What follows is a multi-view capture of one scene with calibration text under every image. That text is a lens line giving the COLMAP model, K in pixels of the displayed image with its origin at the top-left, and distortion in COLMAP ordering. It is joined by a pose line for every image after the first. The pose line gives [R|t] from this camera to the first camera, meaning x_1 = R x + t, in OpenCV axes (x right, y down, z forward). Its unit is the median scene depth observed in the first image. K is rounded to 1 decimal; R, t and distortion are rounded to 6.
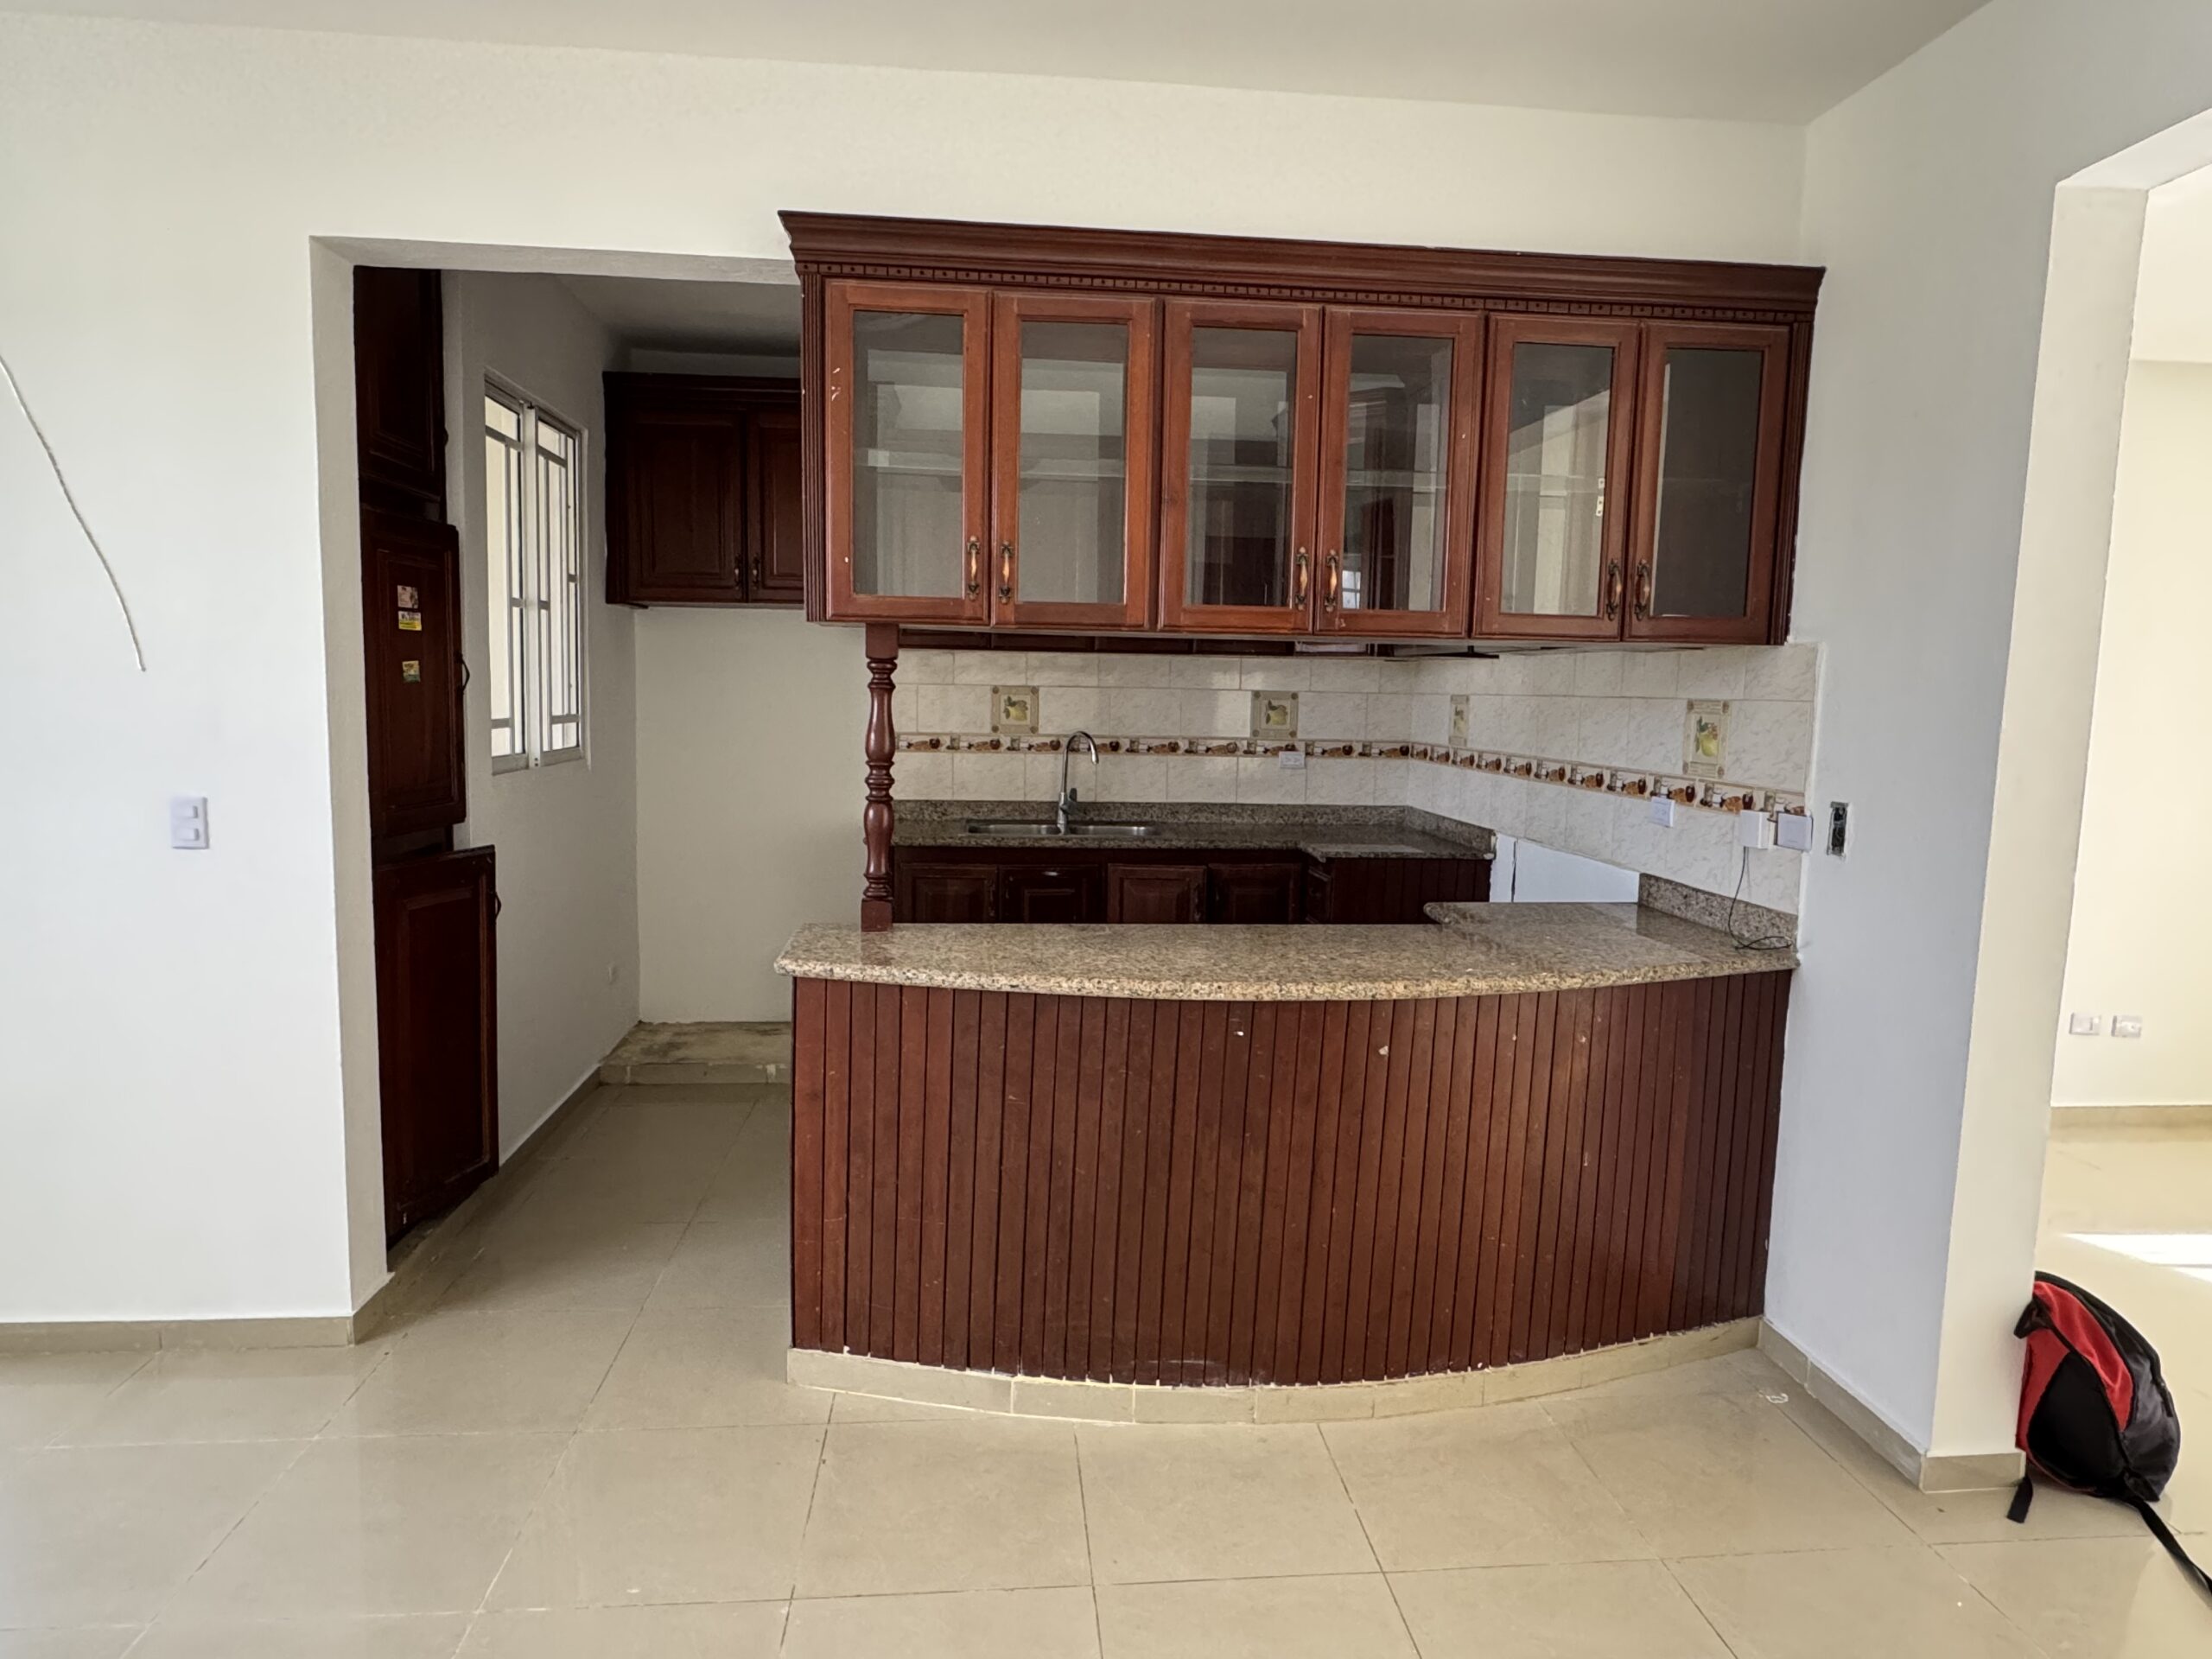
lens RADIAL K [[1331.9, 0, 1086.3], [0, 1331.9, 838.3], [0, 0, 1]] dist [-0.004450, -0.000074]
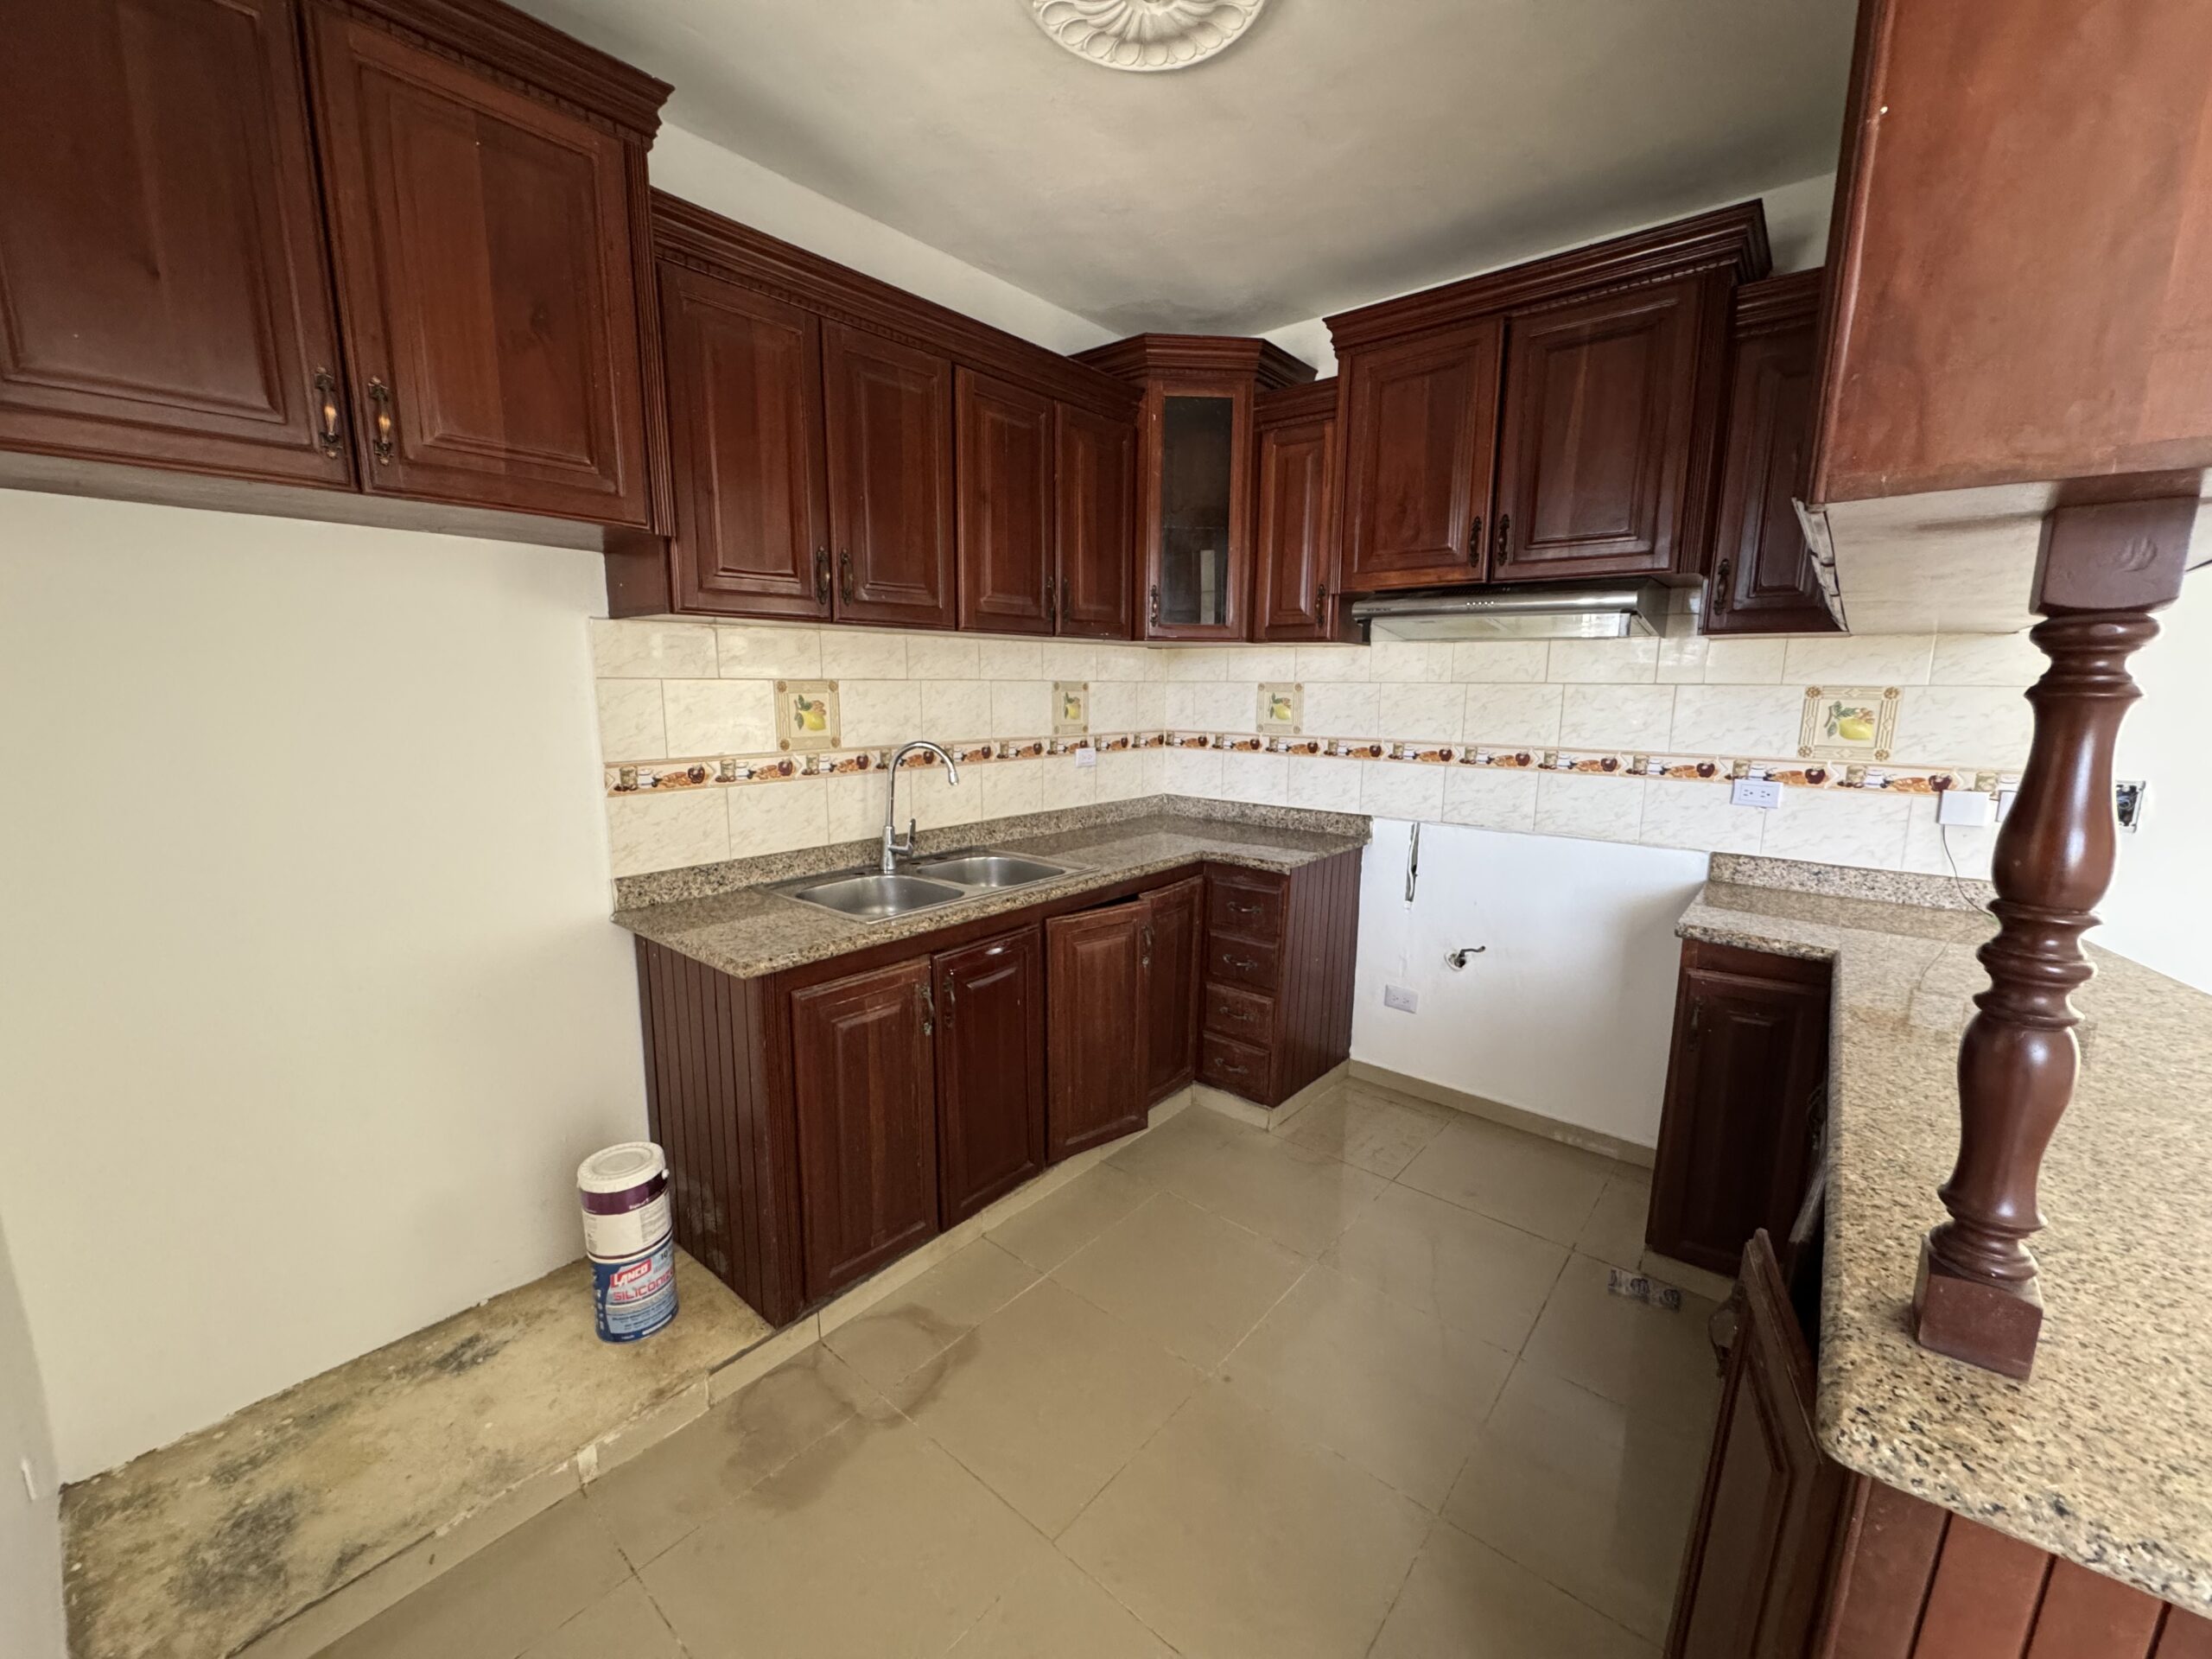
lens RADIAL K [[899.7, 0, 1124.8], [0, 899.7, 833.2], [0, 0, 1]] dist [-0.004257, 0.000634]
pose [[0.697532, -0.133759, 0.703959, -0.273062], [0.088601, 0.990984, 0.100503, -0.068458], [-0.711055, -0.007733, 0.703094, 0.561345]]
